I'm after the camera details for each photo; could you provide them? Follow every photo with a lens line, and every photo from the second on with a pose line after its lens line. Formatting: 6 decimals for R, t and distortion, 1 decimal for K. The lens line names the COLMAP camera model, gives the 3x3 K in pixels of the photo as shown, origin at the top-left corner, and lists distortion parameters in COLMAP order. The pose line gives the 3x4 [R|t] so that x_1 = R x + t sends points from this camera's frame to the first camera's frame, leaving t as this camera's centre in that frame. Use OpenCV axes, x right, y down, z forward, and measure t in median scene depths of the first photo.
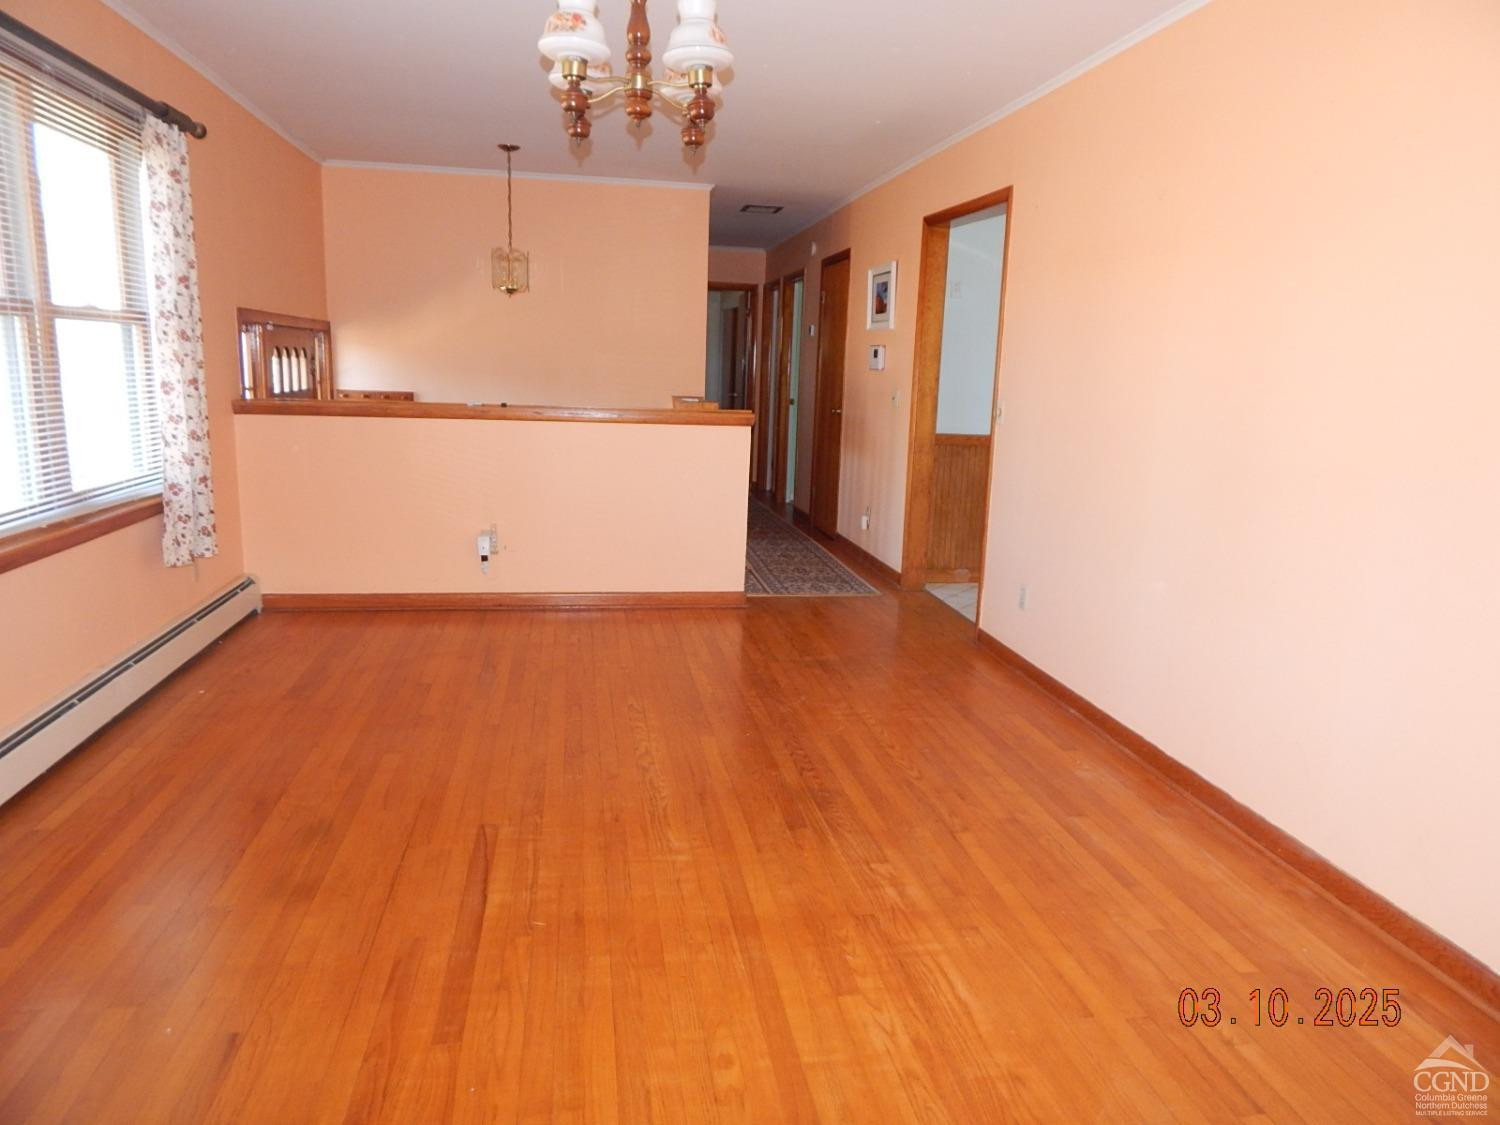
lens RADIAL K [[987.0, 0, 755.6], [0, 987.0, 557.8], [0, 0, 1]] dist [0.001766, -0.005009]
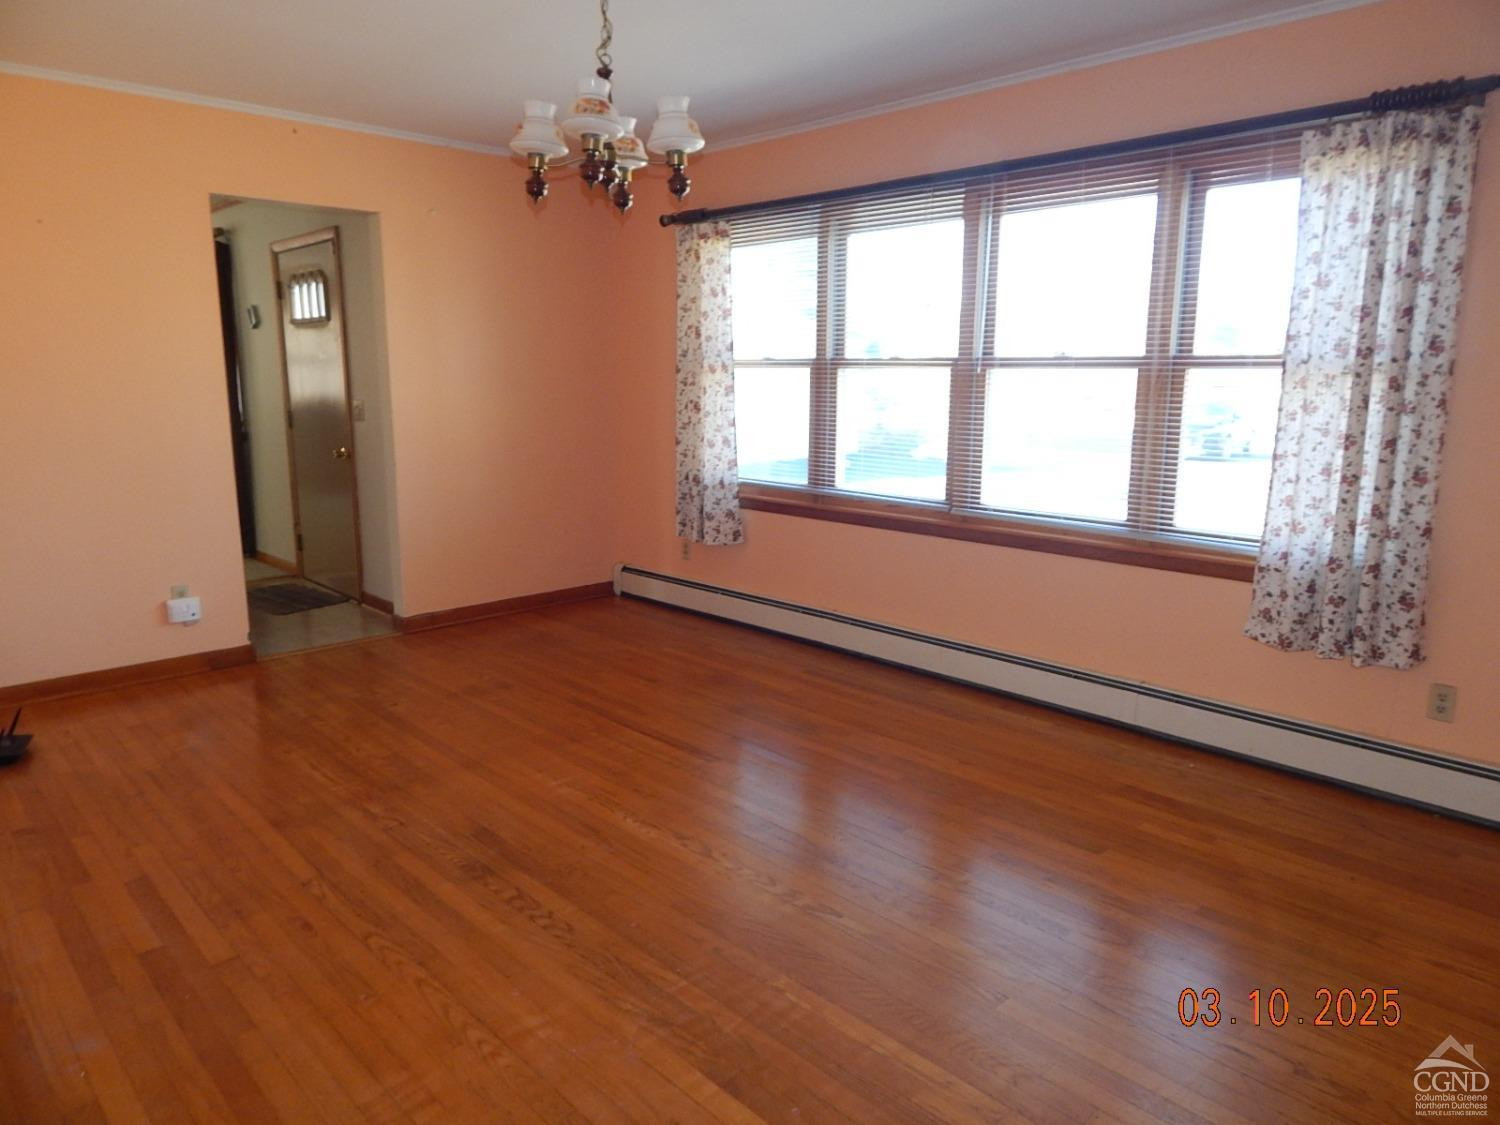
lens RADIAL K [[987.0, 0, 755.6], [0, 987.0, 557.8], [0, 0, 1]] dist [0.001766, -0.005009]
pose [[-0.827134, 0.067291, -0.557961, 0.361357], [-0.139819, 0.936952, 0.320269, -0.370888], [0.544334, 0.342920, -0.765576, 1.840423]]
